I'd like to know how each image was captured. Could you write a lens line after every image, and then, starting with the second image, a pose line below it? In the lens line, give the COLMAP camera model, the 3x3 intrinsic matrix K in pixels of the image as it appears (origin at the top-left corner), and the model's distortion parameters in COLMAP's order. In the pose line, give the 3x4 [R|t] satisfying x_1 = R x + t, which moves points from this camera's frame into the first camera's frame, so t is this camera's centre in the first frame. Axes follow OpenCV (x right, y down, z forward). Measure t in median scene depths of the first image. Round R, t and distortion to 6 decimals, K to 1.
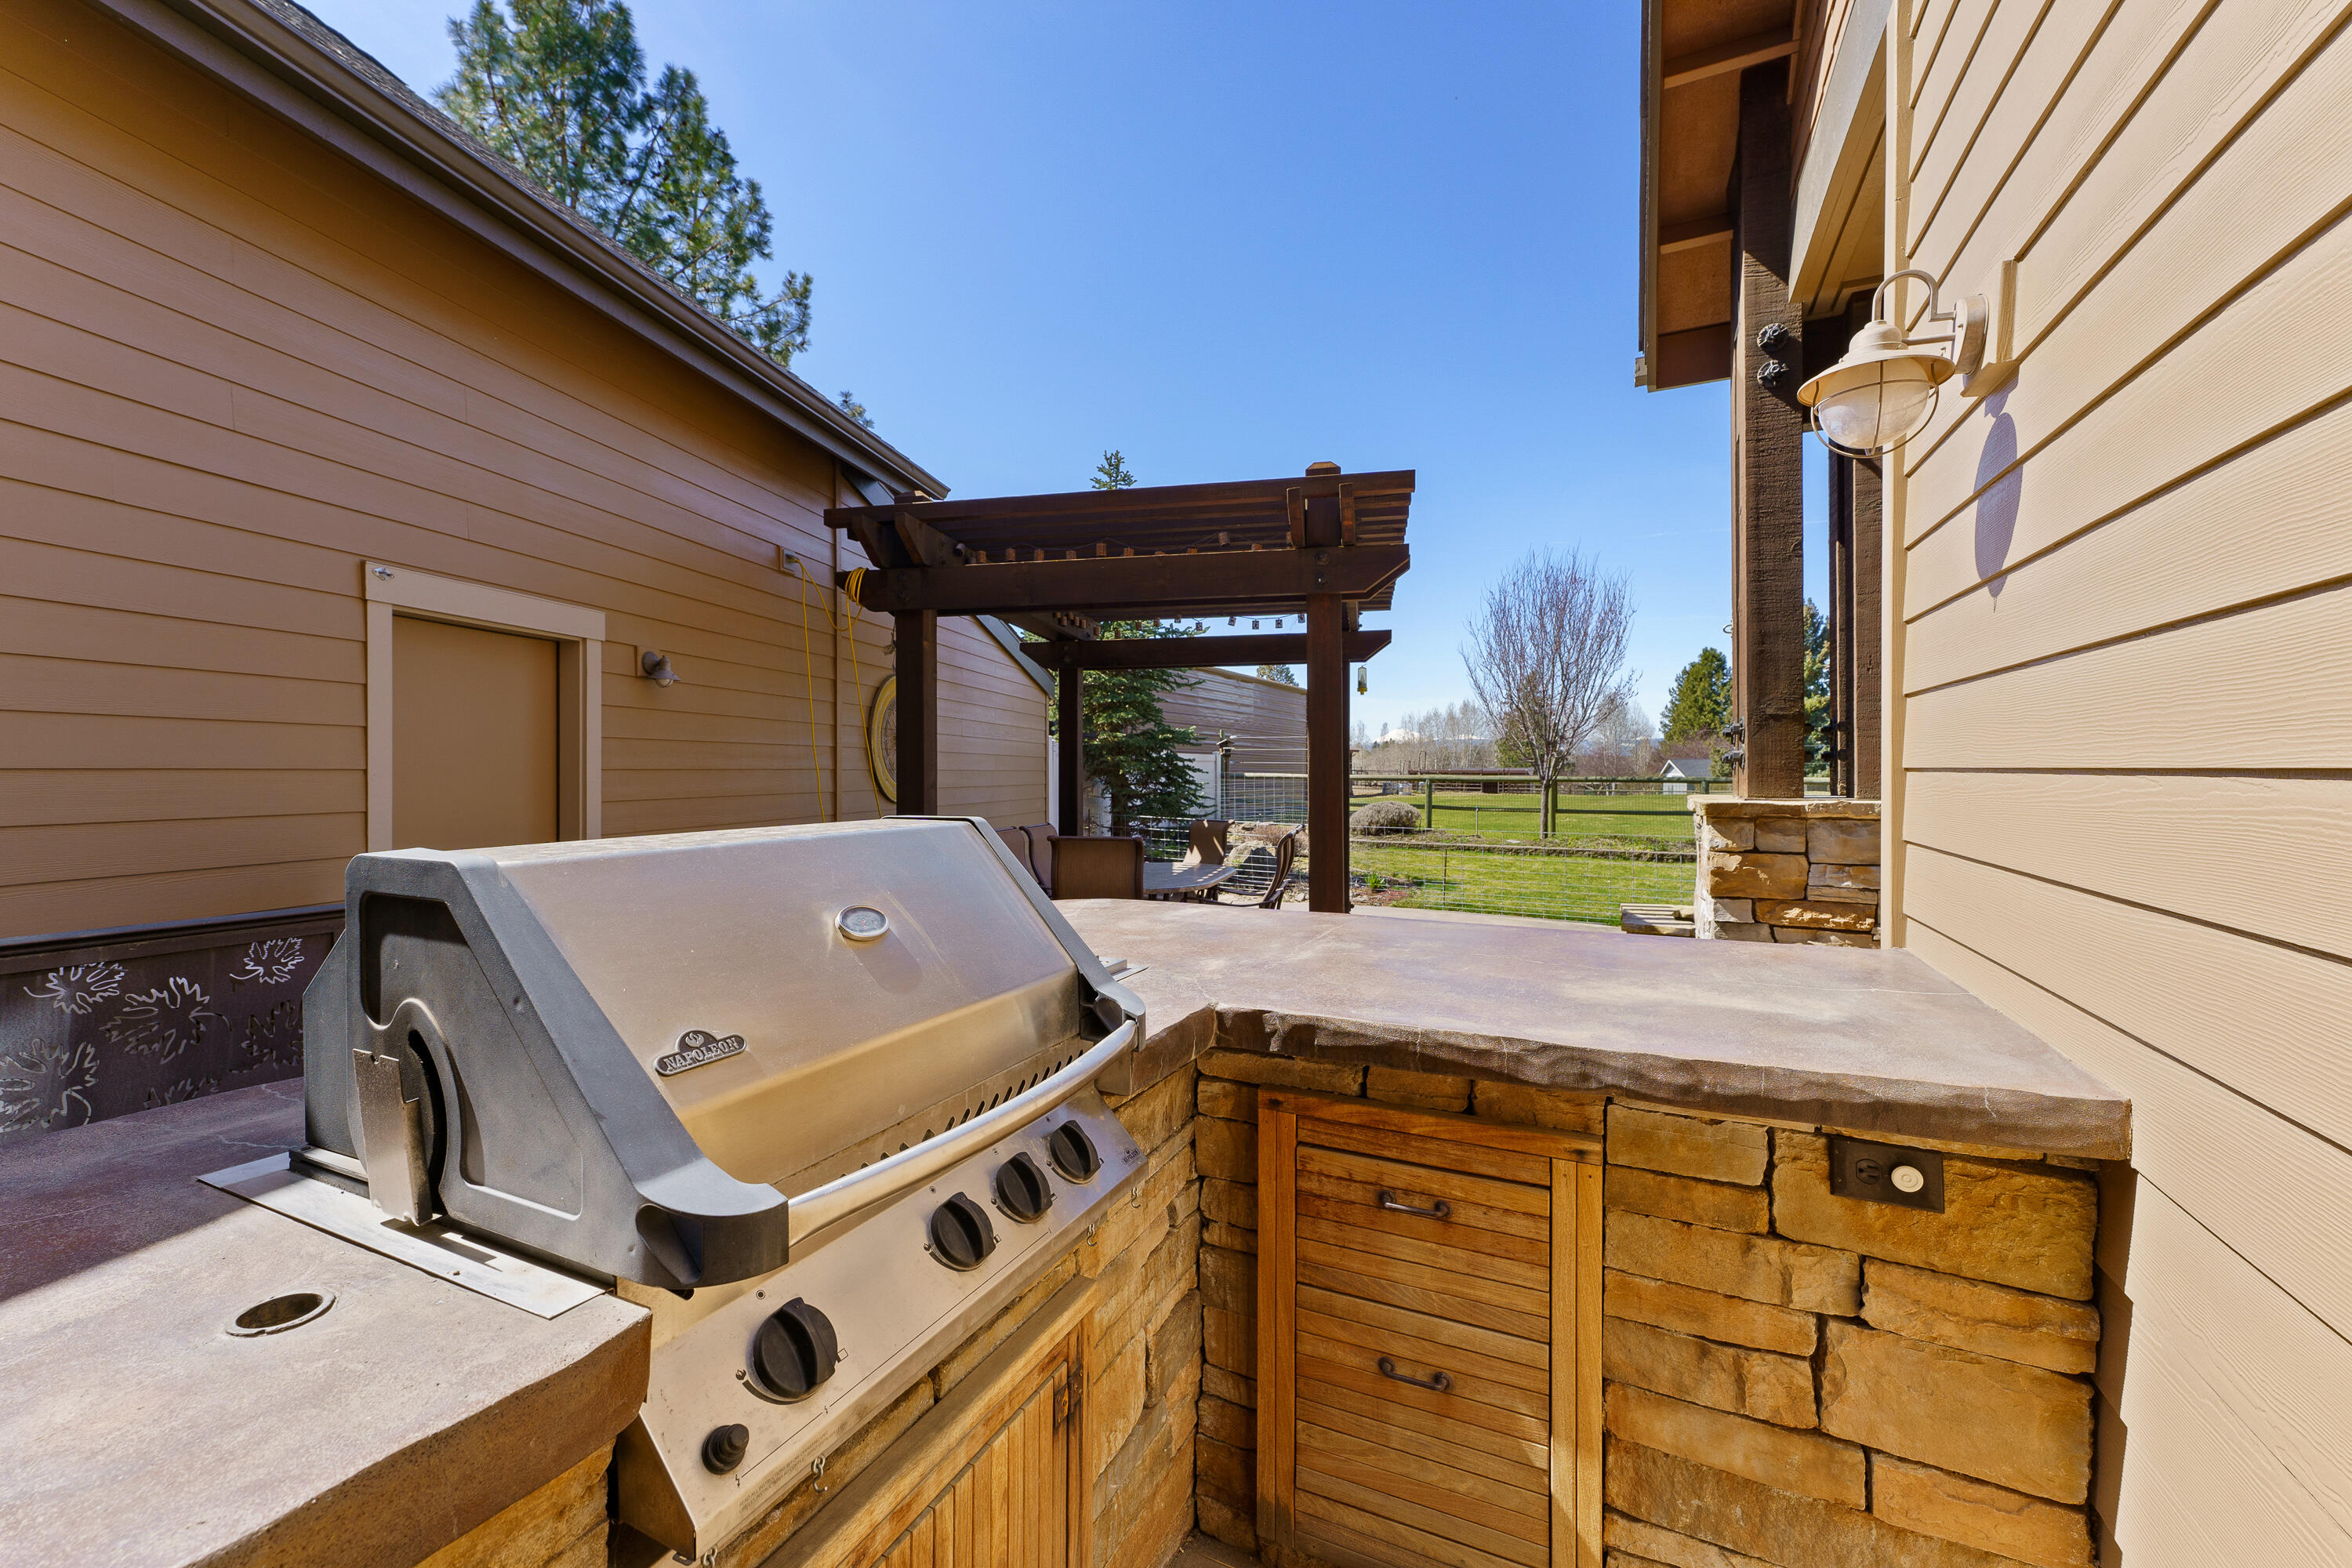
lens RADIAL K [[960.3, 0, 1168.9], [0, 960.3, 777.9], [0, 0, 1]] dist [0.001628, 0.000000]
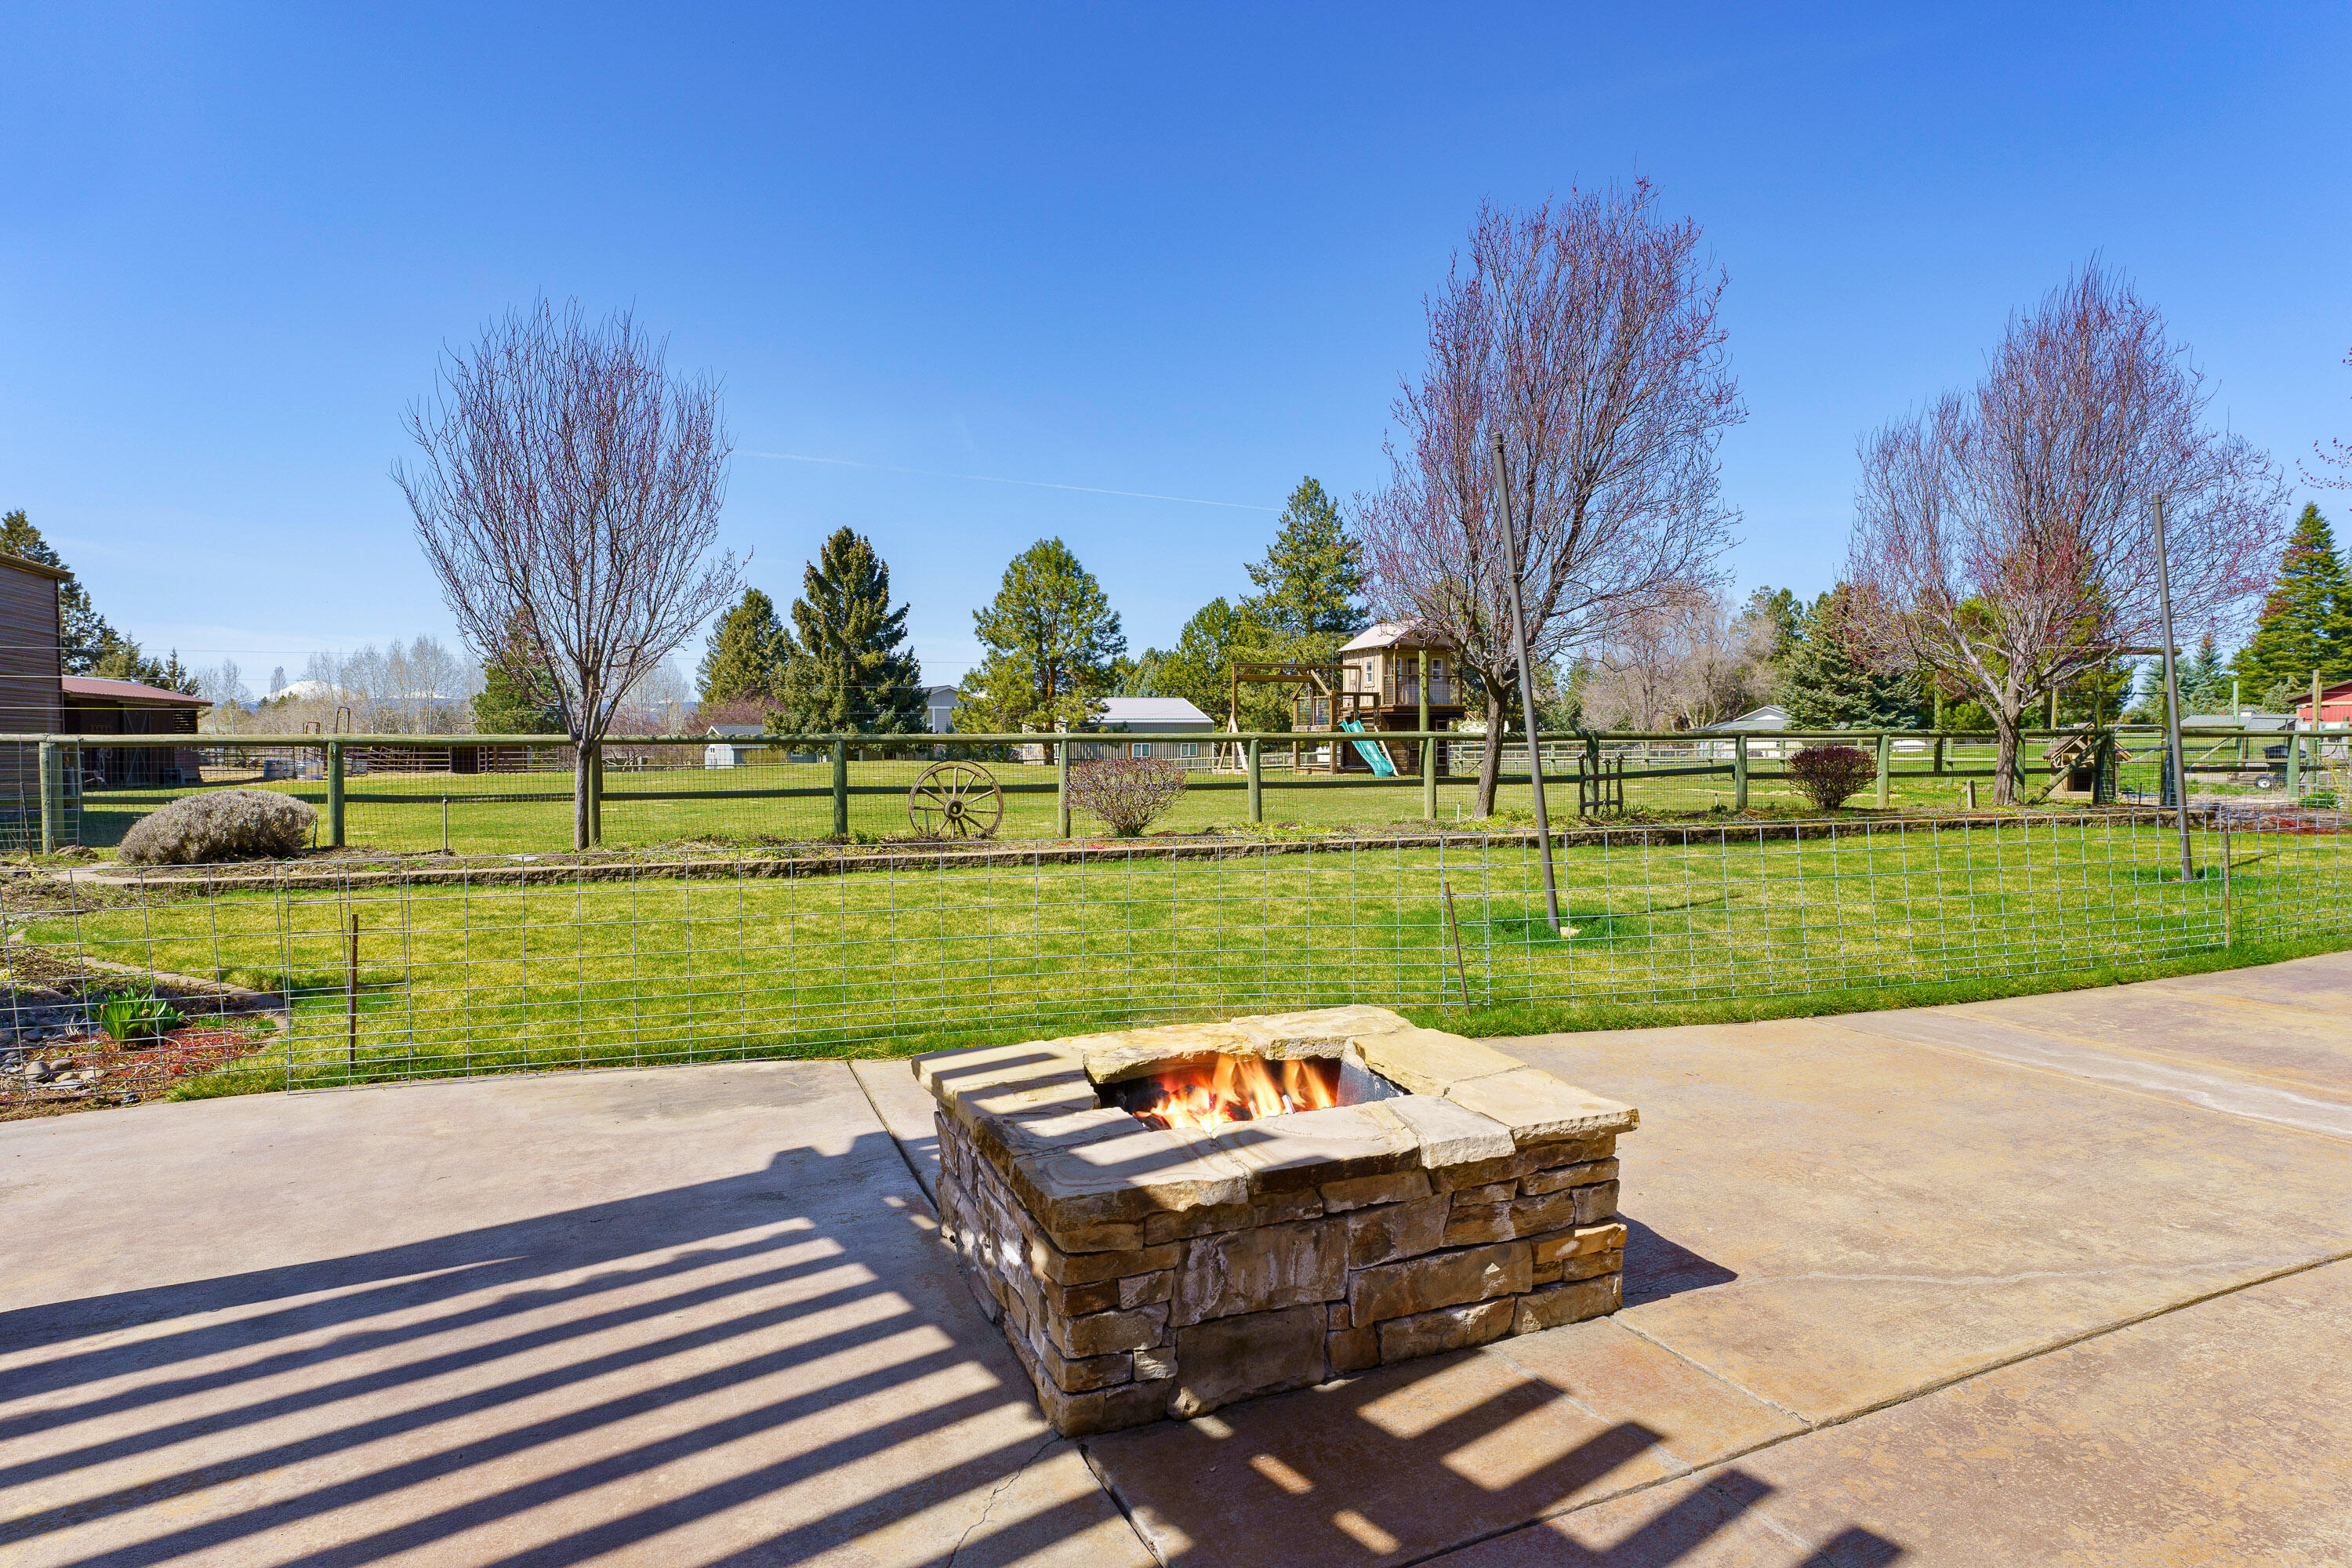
lens RADIAL K [[1260.3, 0, 1170.6], [0, 1260.3, 785.9], [0, 0, 1]] dist [0.007145, 0.000517]
pose [[0.672657, -0.032763, 0.739229, 0.087238], [0.012506, 0.999380, 0.032912, 0.008177], [-0.739849, -0.012894, 0.672650, 0.272079]]
